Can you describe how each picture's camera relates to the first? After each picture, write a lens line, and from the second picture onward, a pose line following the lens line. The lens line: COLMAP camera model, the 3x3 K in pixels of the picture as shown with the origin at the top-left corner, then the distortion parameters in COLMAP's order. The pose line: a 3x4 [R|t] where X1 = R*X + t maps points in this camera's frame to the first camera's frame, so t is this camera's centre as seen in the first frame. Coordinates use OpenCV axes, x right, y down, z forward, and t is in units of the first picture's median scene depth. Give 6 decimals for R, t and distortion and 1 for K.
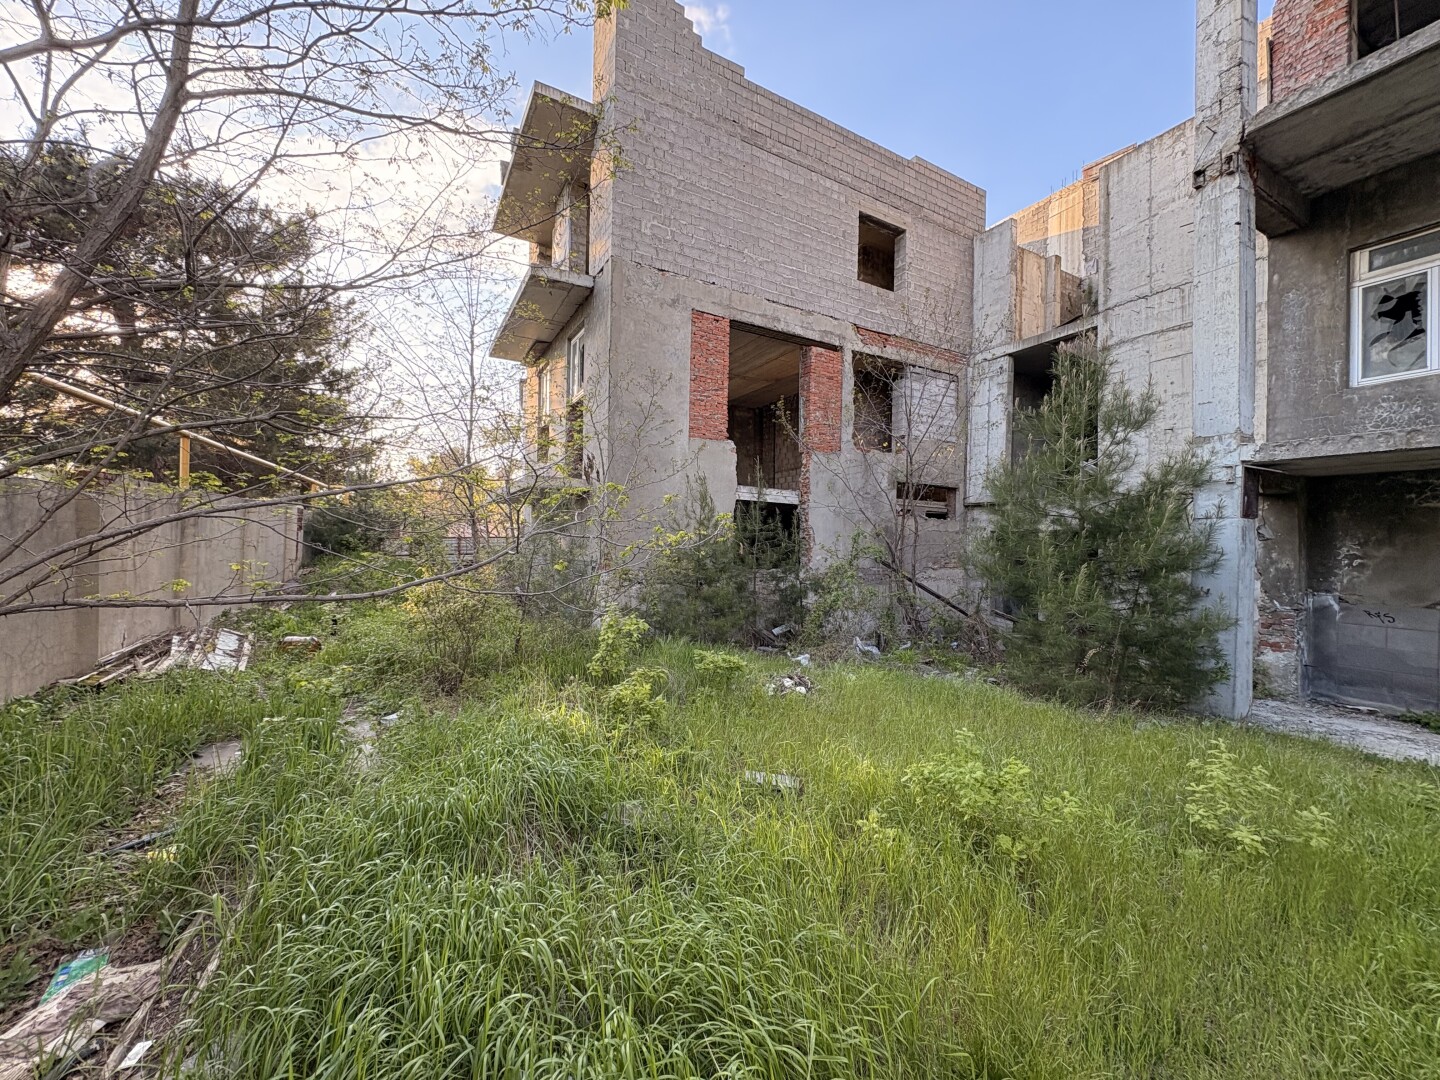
lens RADIAL K [[571.8, 0, 719.7], [0, 571.8, 540.7], [0, 0, 1]] dist [0.000424, 0.000219]
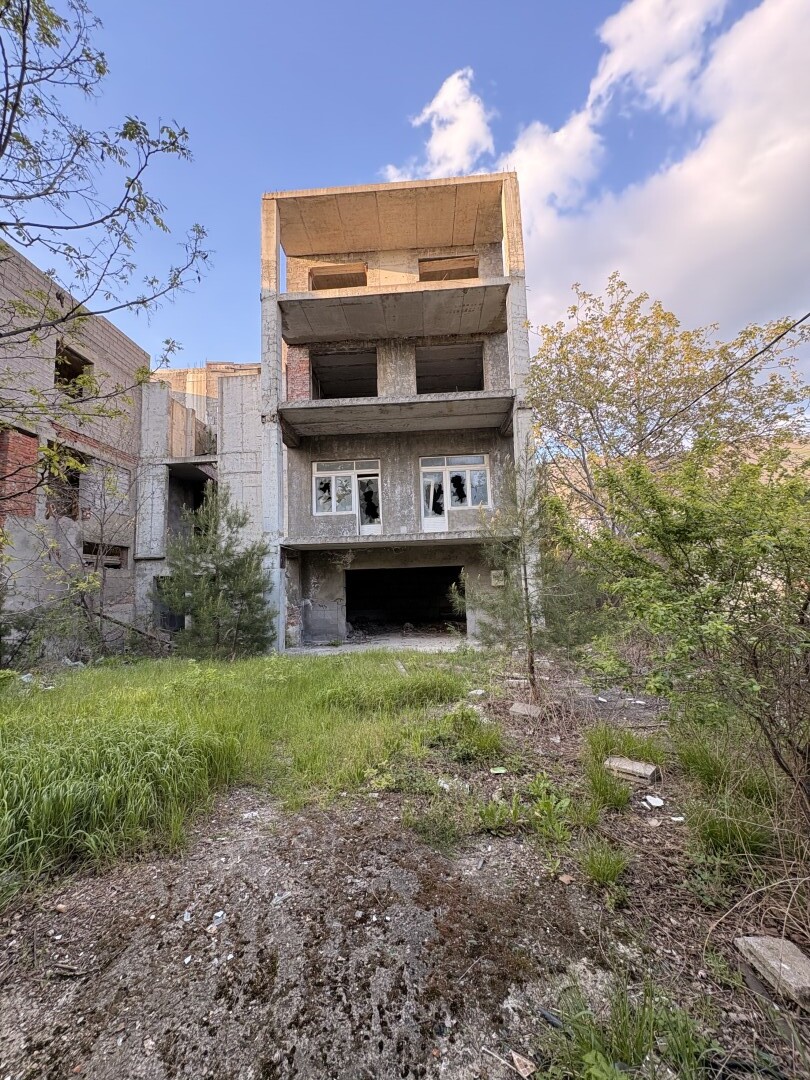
lens RADIAL K [[428.8, 0, 403.8], [0, 428.8, 539.9], [0, 0, 1]] dist [0.000424, 0.000219]
pose [[0.526640, 0.045763, 0.848856, -0.192710], [0.037567, 0.996322, -0.077020, -0.000802], [-0.849258, 0.072451, 0.522983, -0.218078]]
